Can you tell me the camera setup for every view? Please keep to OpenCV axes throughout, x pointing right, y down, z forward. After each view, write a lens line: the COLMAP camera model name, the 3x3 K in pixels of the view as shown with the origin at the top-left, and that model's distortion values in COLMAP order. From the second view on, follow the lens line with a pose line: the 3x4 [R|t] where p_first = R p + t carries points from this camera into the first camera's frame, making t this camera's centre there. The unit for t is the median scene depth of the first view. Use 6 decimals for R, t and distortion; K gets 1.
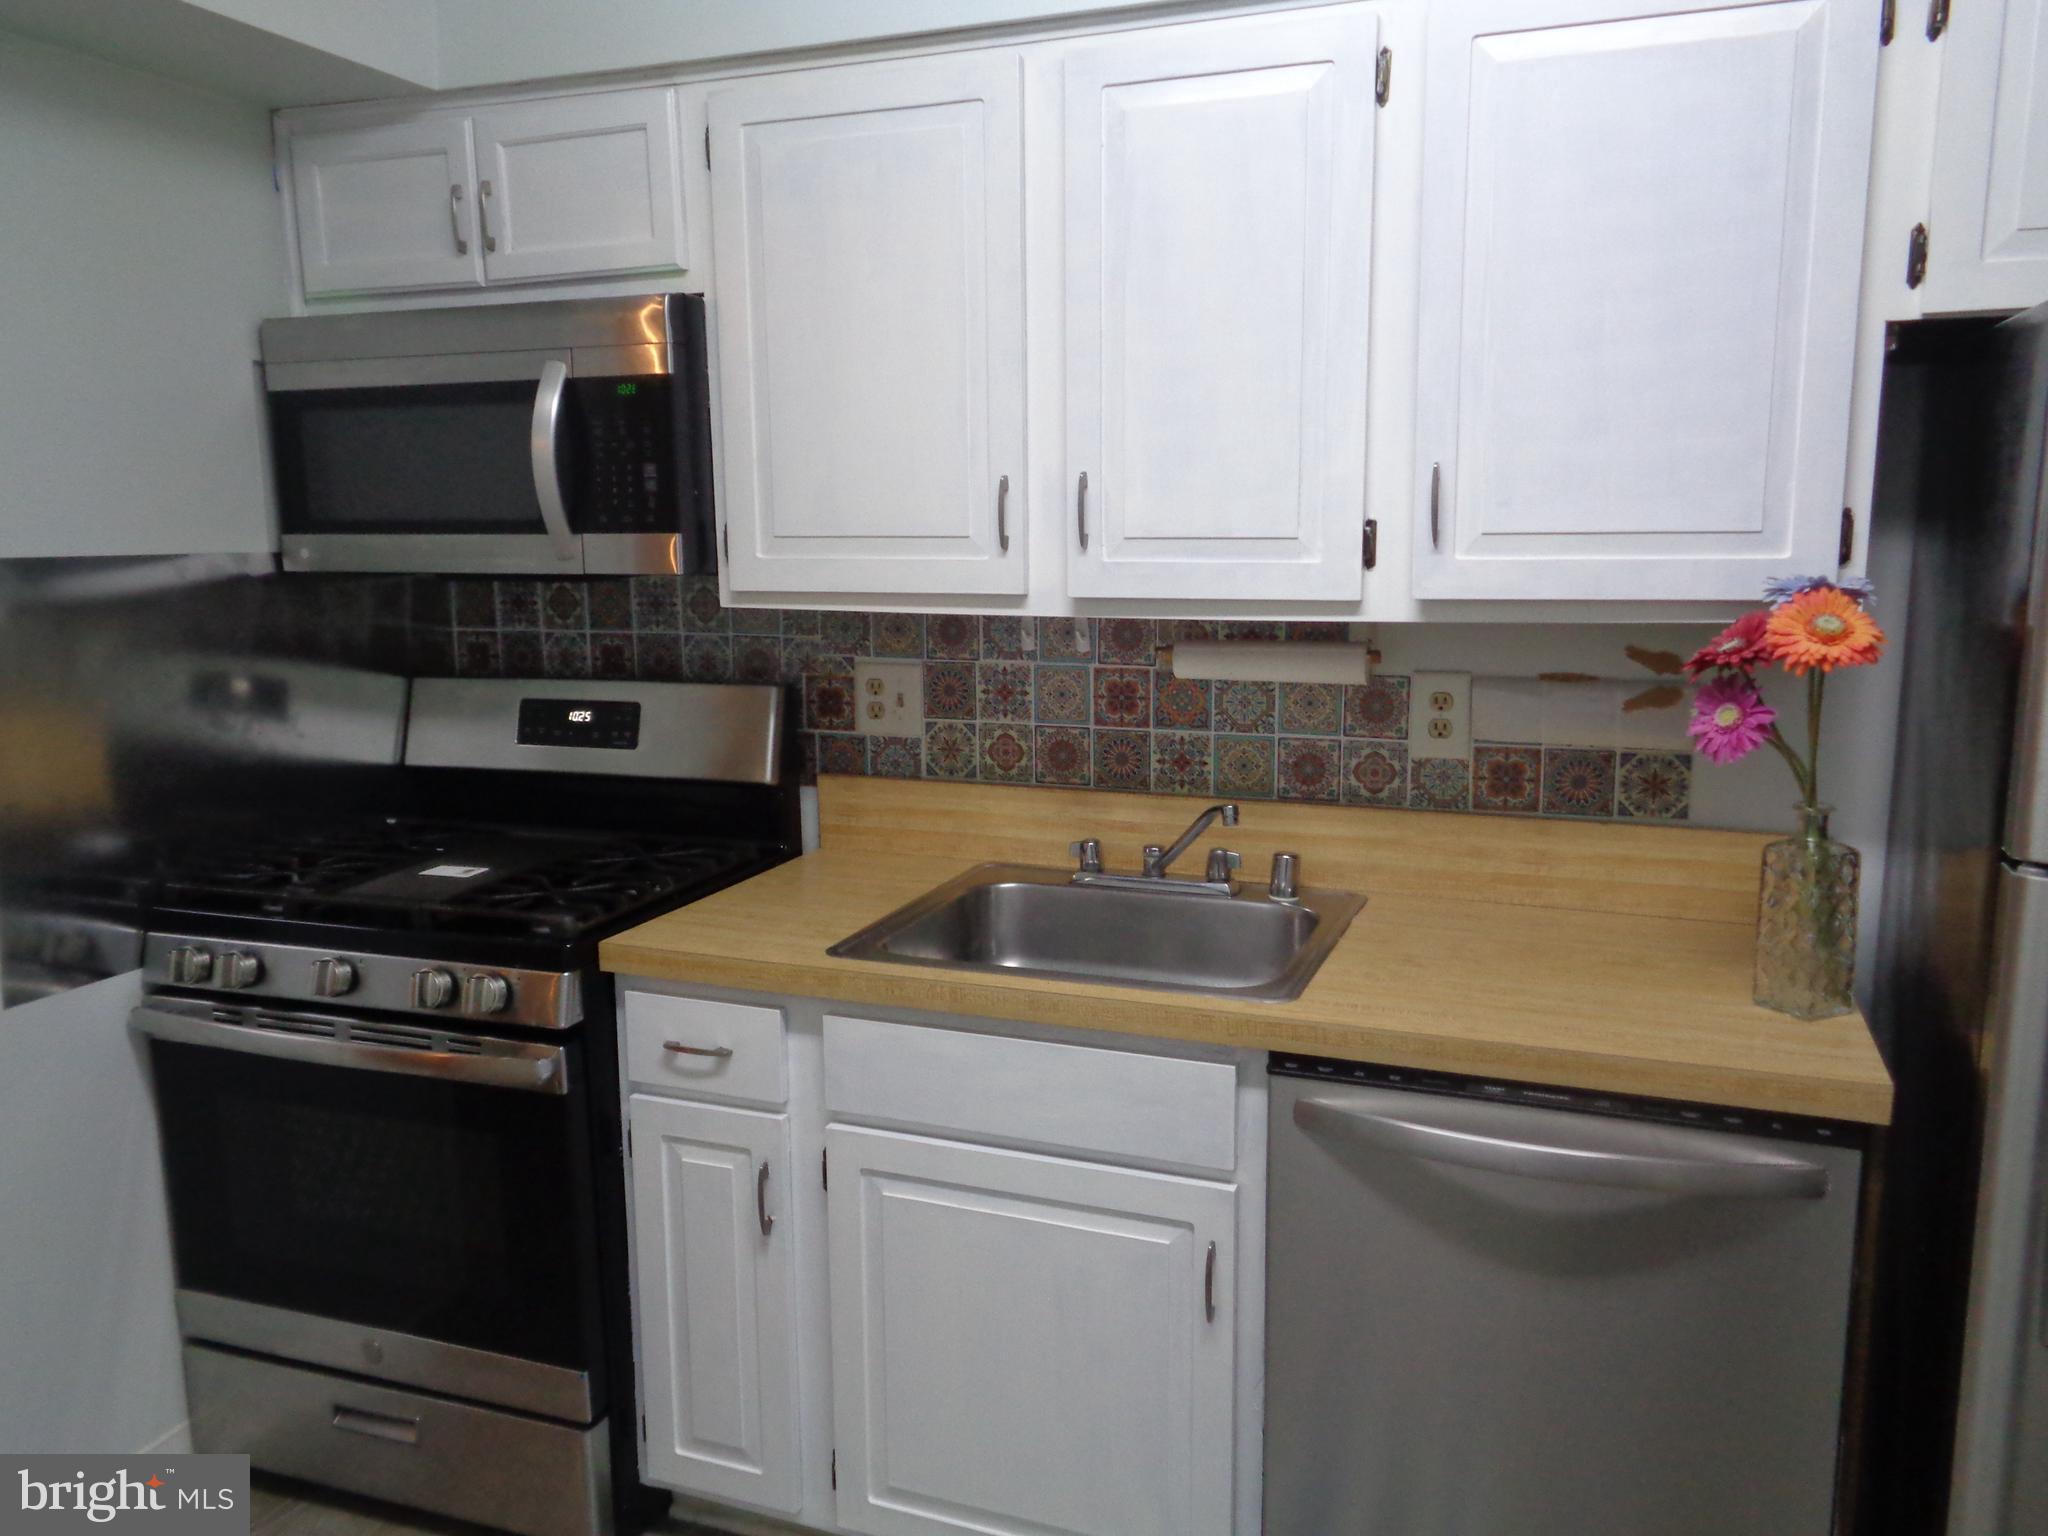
lens RADIAL K [[1540.3, 0, 1020.5], [0, 1540.3, 771.2], [0, 0, 1]] dist [0.005912, -0.004077]
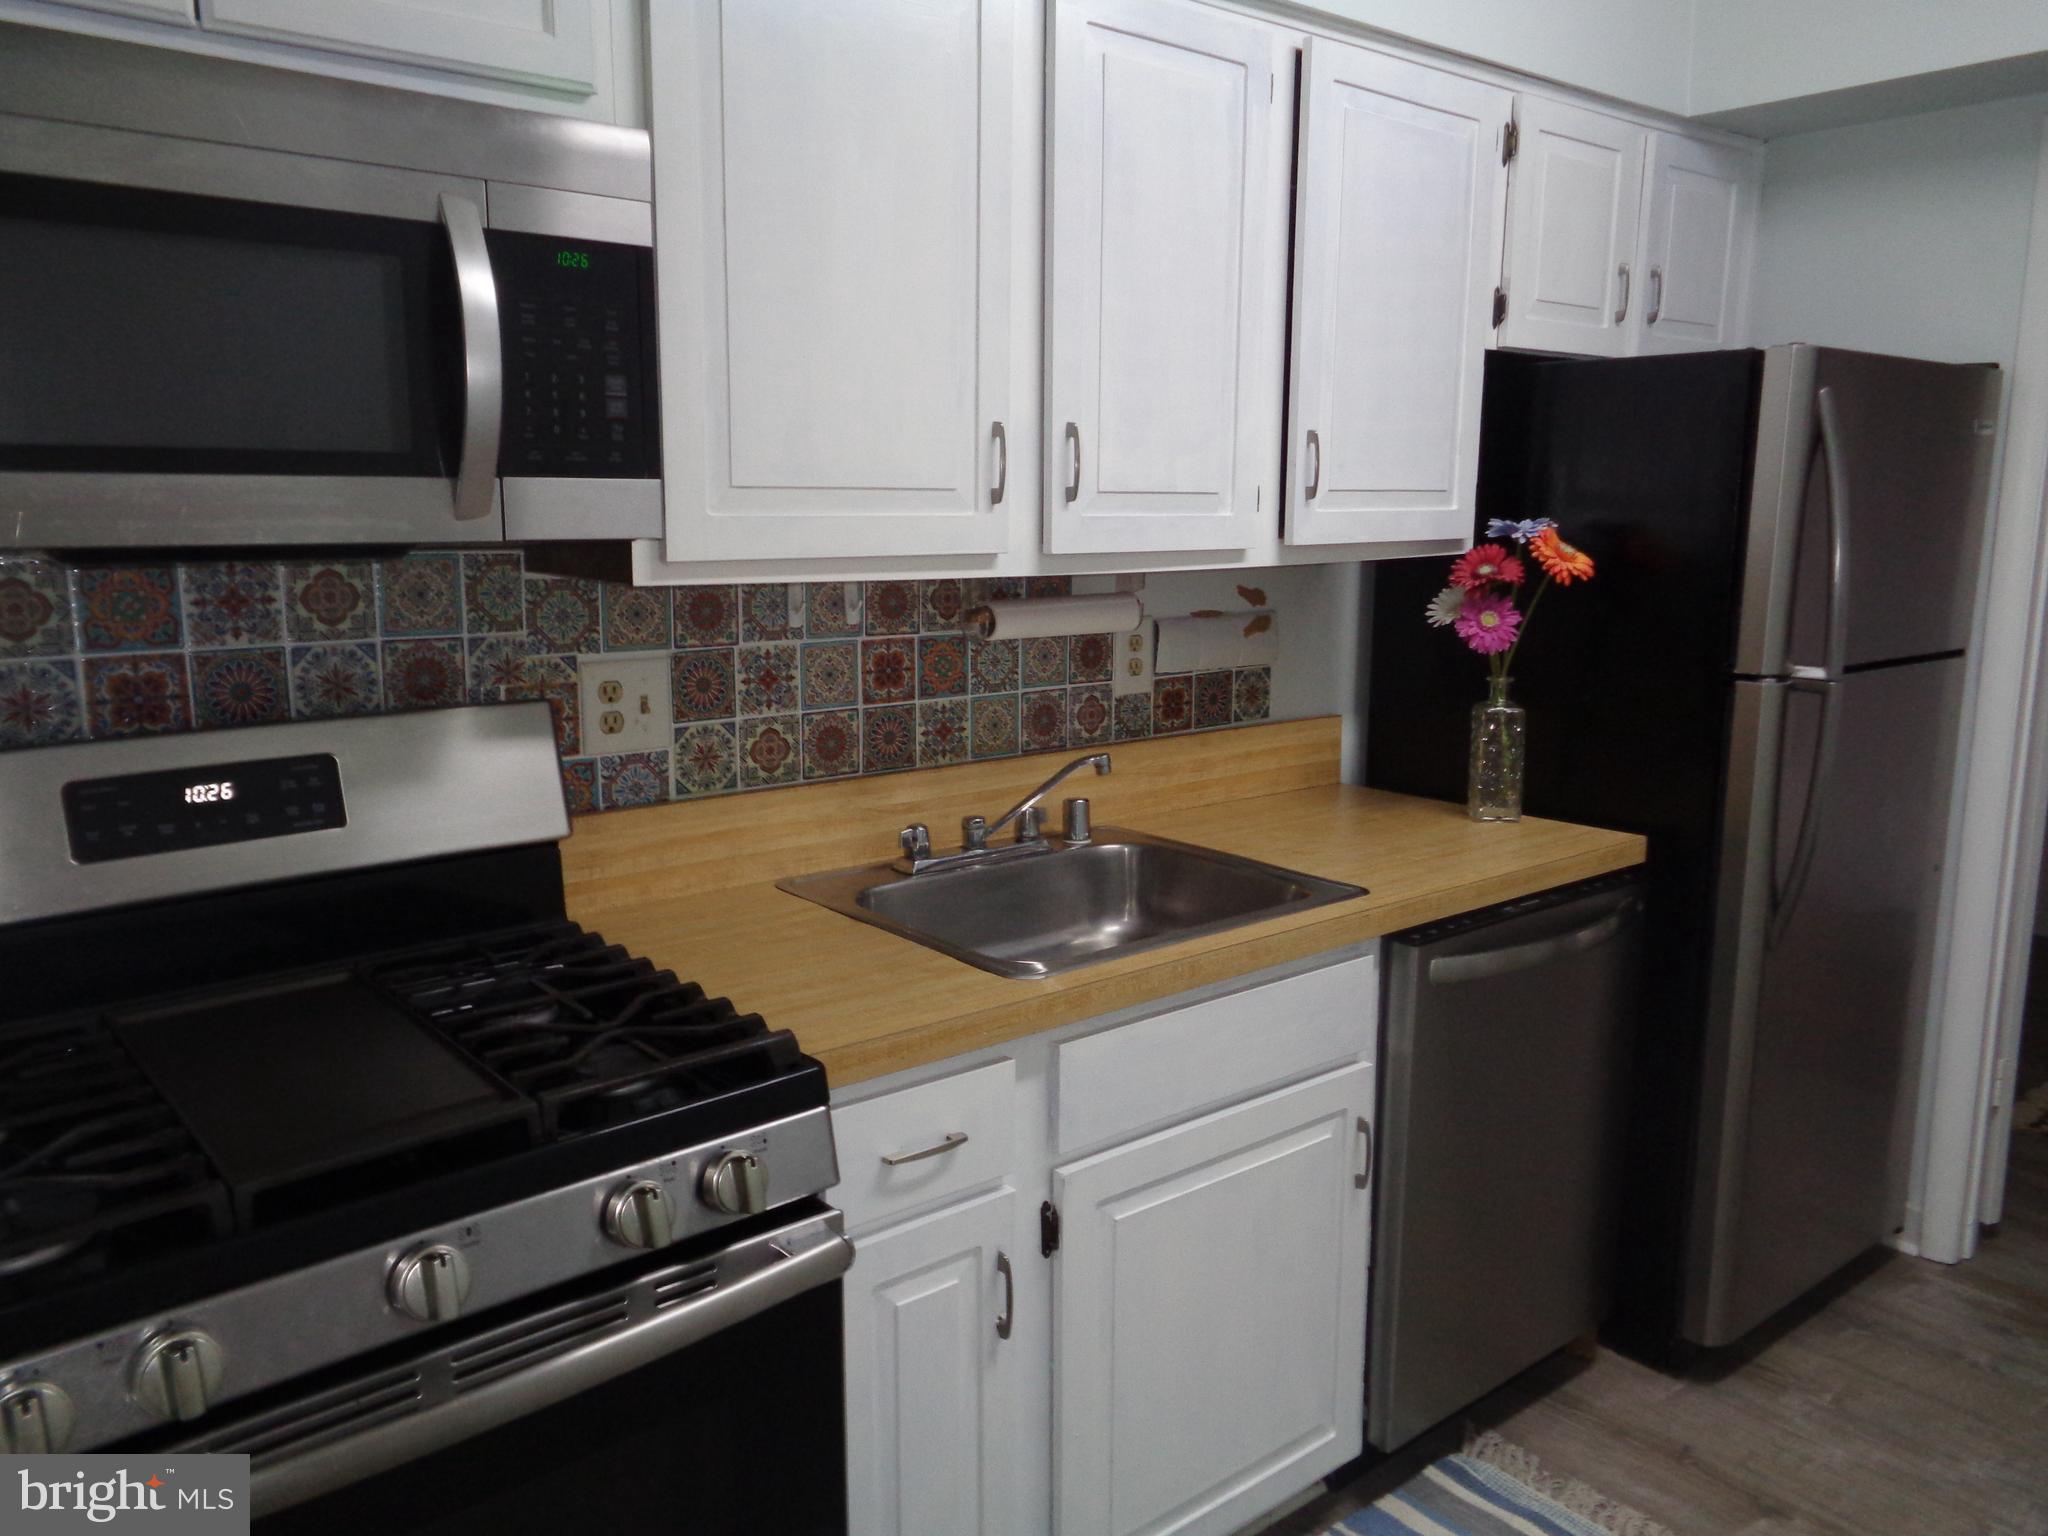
lens RADIAL K [[1540.3, 0, 1022.5], [0, 1540.3, 767.2], [0, 0, 1]] dist [0.005912, -0.004077]
pose [[0.486502, -0.139287, 0.862505, -0.703514], [0.141794, 0.986710, 0.079365, -0.052853], [-0.862097, 0.083687, 0.499786, 0.476773]]
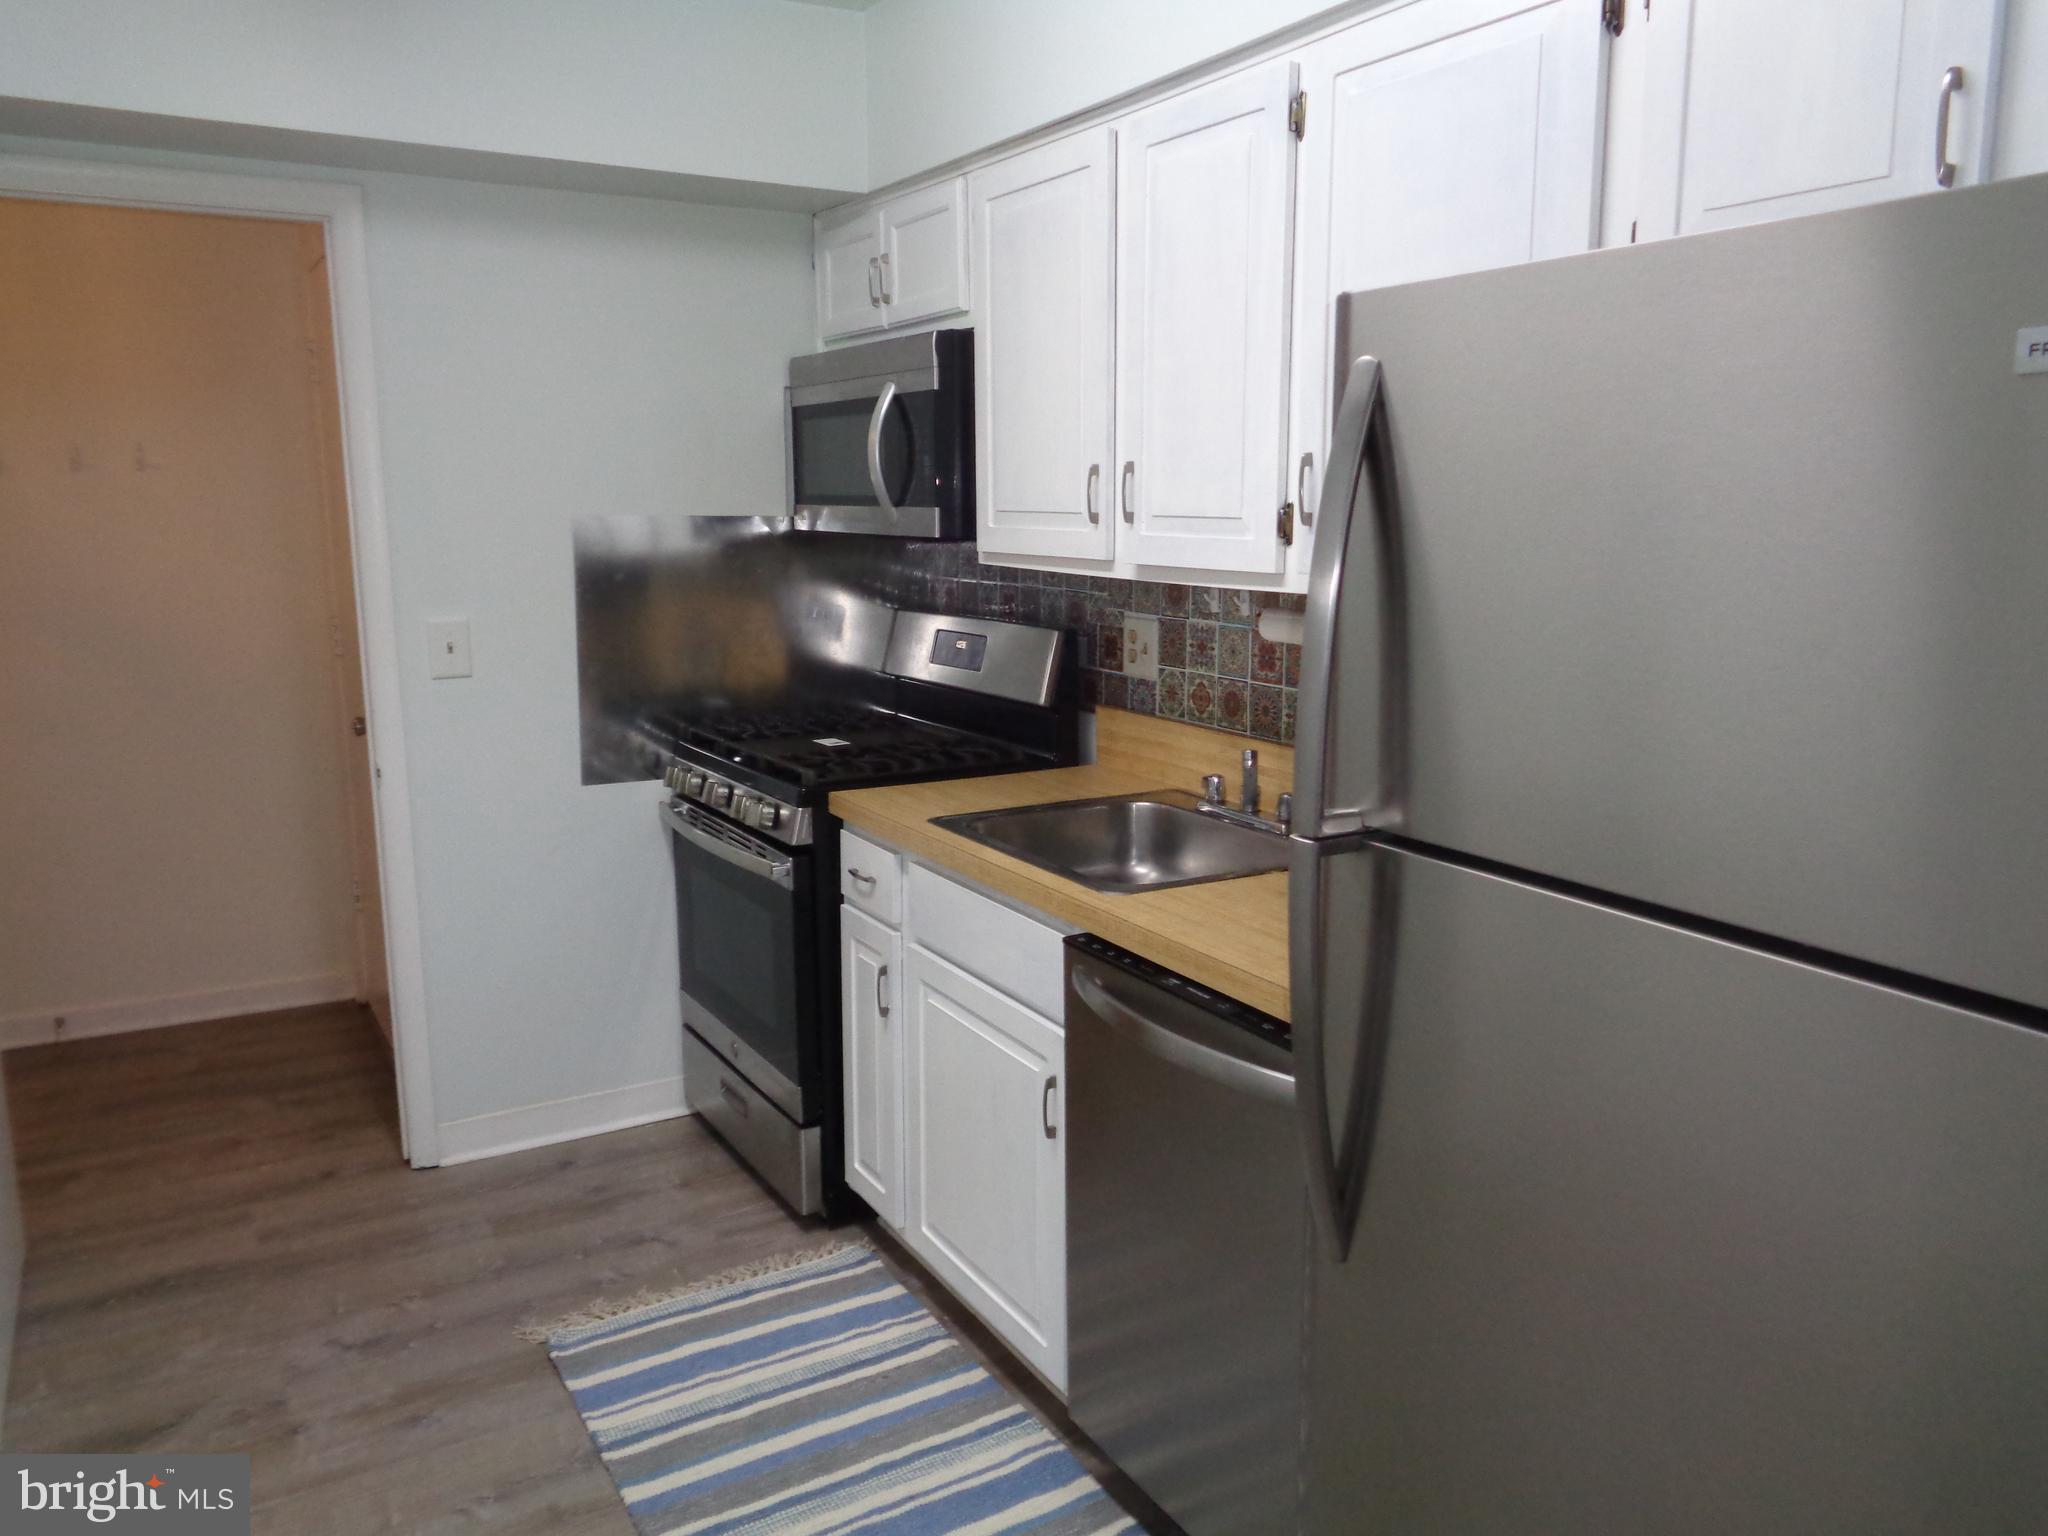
lens RADIAL K [[1540.3, 0, 1023.2], [0, 1540.3, 768.3], [0, 0, 1]] dist [0.005912, -0.004077]
pose [[0.778921, 0.119872, -0.615559, 0.643580], [-0.113641, 0.992291, 0.049436, -0.001839], [0.616740, 0.031446, 0.786539, -0.011142]]
